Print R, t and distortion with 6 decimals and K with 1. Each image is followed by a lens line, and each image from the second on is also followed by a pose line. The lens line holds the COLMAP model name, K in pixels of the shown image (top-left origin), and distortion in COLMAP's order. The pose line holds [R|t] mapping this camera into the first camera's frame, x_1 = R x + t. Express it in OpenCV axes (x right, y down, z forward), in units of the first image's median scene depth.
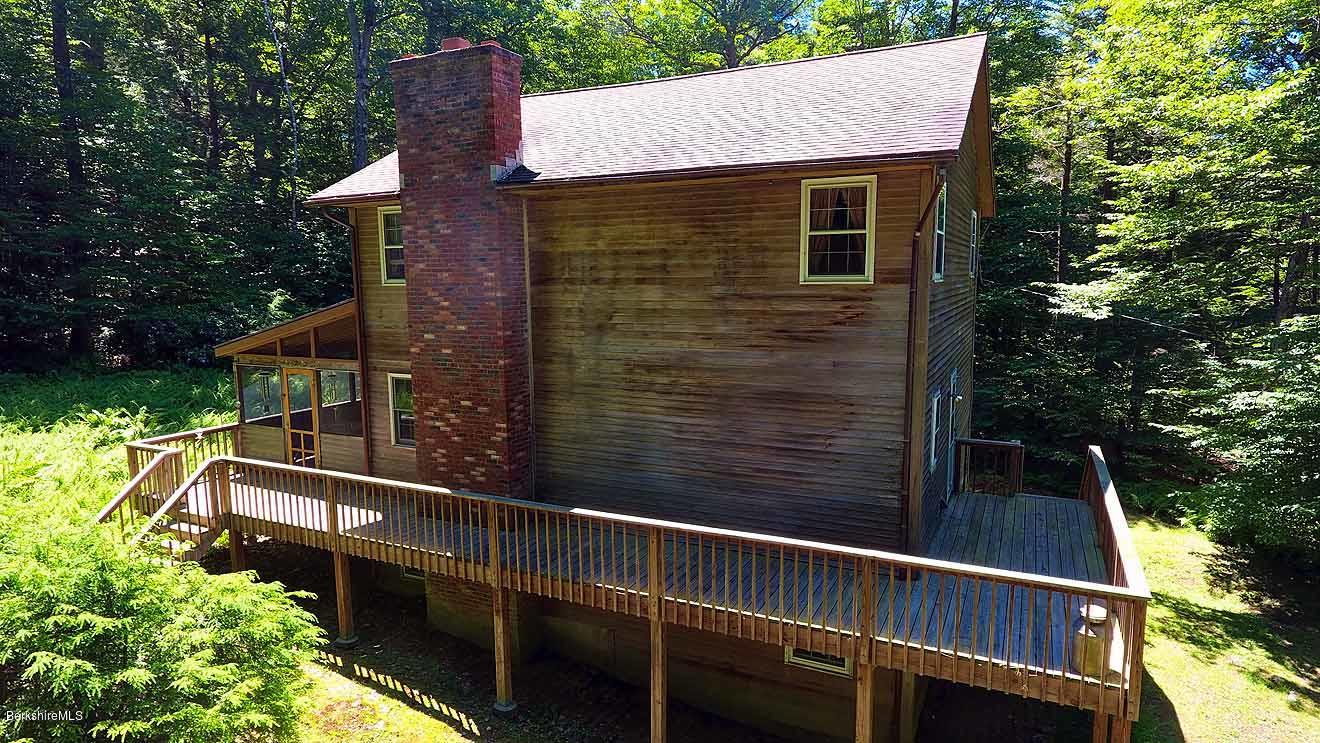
lens RADIAL K [[776.5, 0, 660.0], [0, 776.5, 371.5], [0, 0, 1]] dist [0.000625, -0.000538]
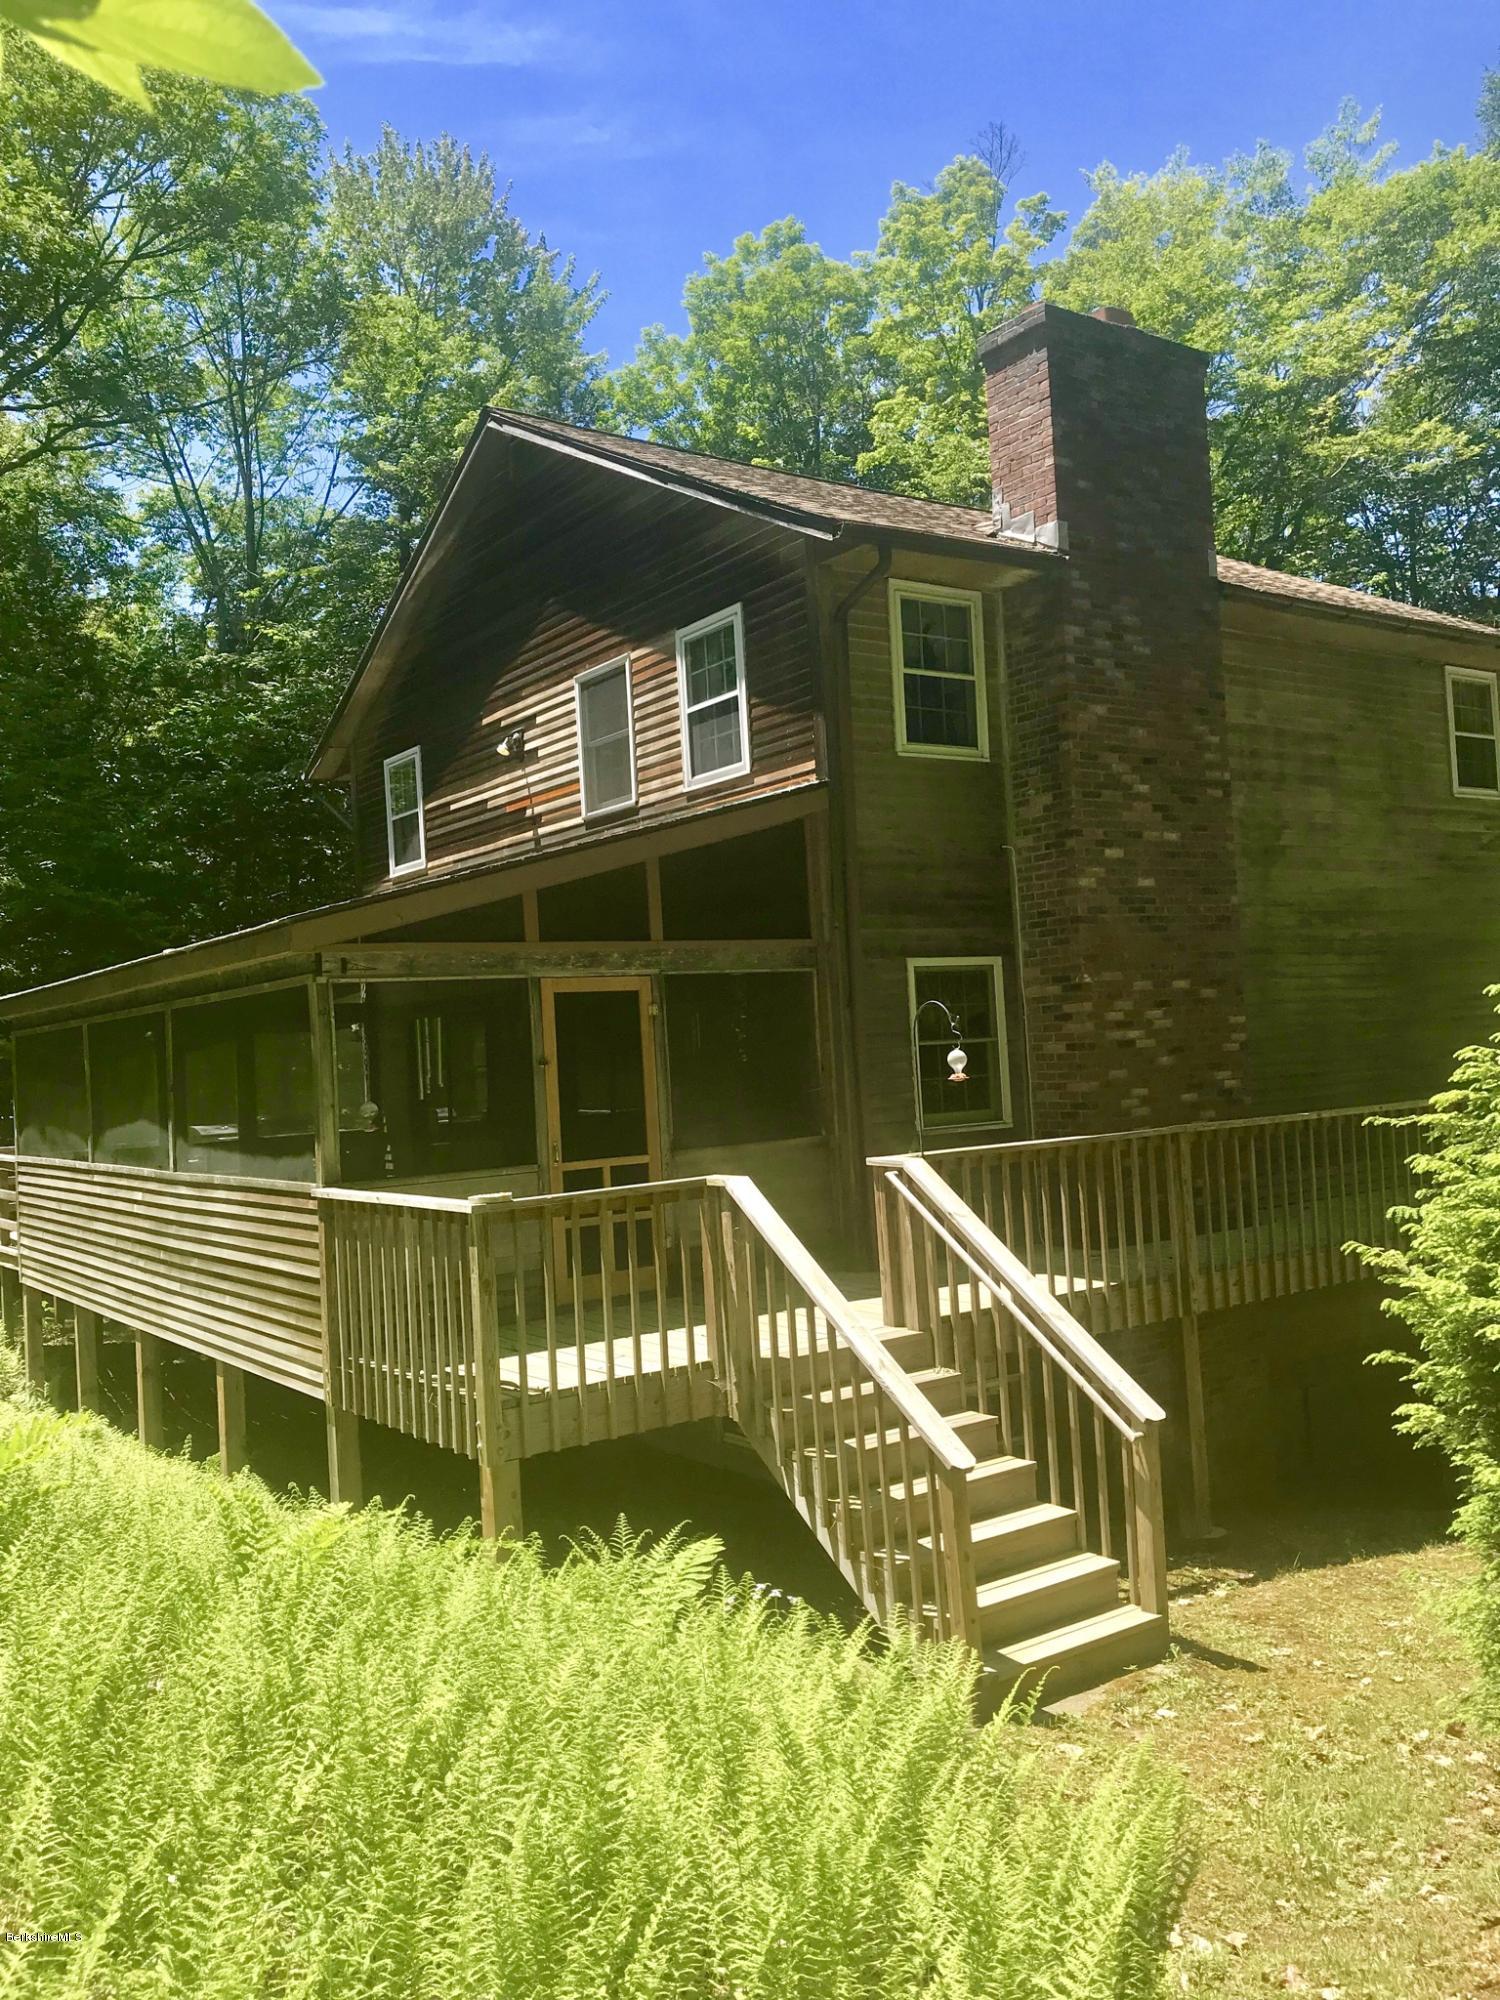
lens RADIAL K [[1642.3, 0, 750.0], [0, 1642.3, 1000.0], [0, 0, 1]] dist [-0.005171, -0.001731]
pose [[0.480152, 0.010152, 0.877126, -1.345662], [0.165719, 0.980876, -0.102071, 0.115410], [-0.861389, 0.194366, 0.469288, 0.751552]]
